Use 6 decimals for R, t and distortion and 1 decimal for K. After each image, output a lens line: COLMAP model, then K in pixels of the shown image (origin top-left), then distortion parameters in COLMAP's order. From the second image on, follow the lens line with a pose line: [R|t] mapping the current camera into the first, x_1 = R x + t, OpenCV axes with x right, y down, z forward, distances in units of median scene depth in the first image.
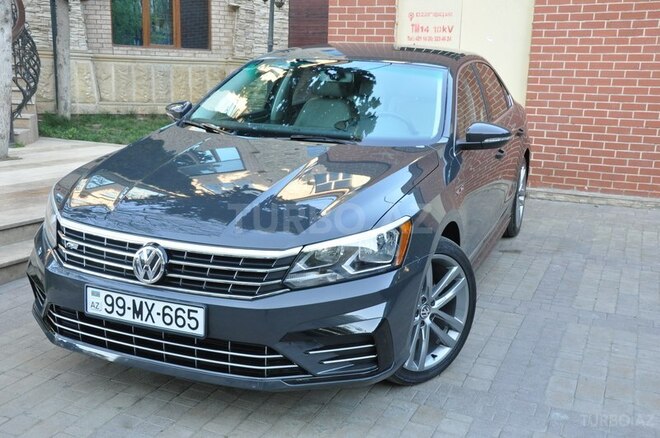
lens RADIAL K [[723.2, 0, 330.0], [0, 723.2, 219.0], [0, 0, 1]] dist [-0.015001, 0.270830]
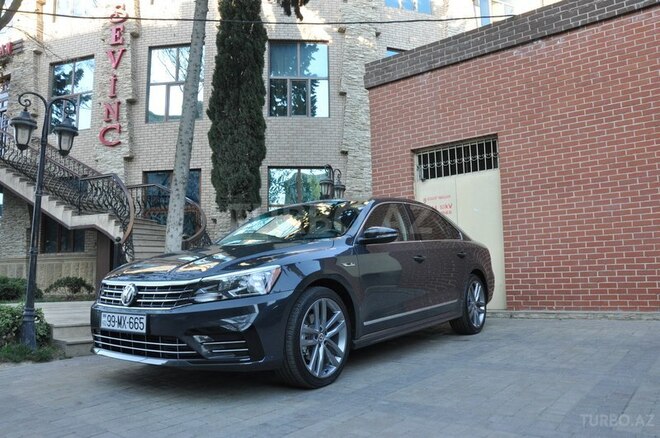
lens RADIAL K [[523.0, 0, 328.4], [0, 523.0, 232.0], [0, 0, 1]] dist [-0.134877, 0.130273]
pose [[0.964688, -0.072529, -0.253211, 0.480058], [-0.006078, 0.954955, -0.296689, 0.253108], [0.263324, 0.287751, 0.920793, -0.035805]]
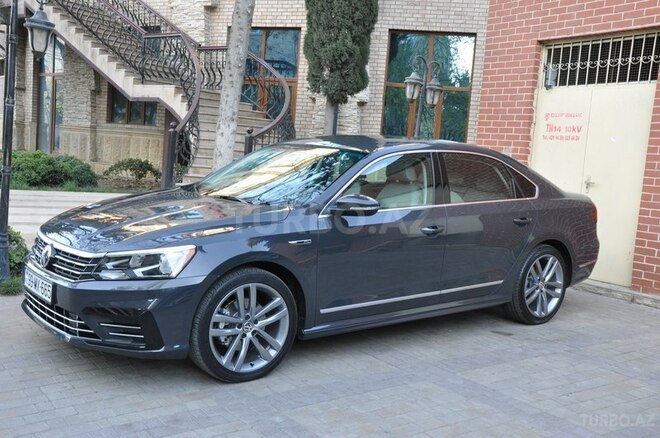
lens RADIAL K [[723.2, 0, 330.0], [0, 723.2, 219.0], [0, 0, 1]] dist [-0.015001, 0.270830]
pose [[0.858635, 0.080234, -0.506269, 0.989375], [-0.150405, 0.983635, -0.099200, 0.042929], [0.490024, 0.161322, 0.856651, -0.071670]]
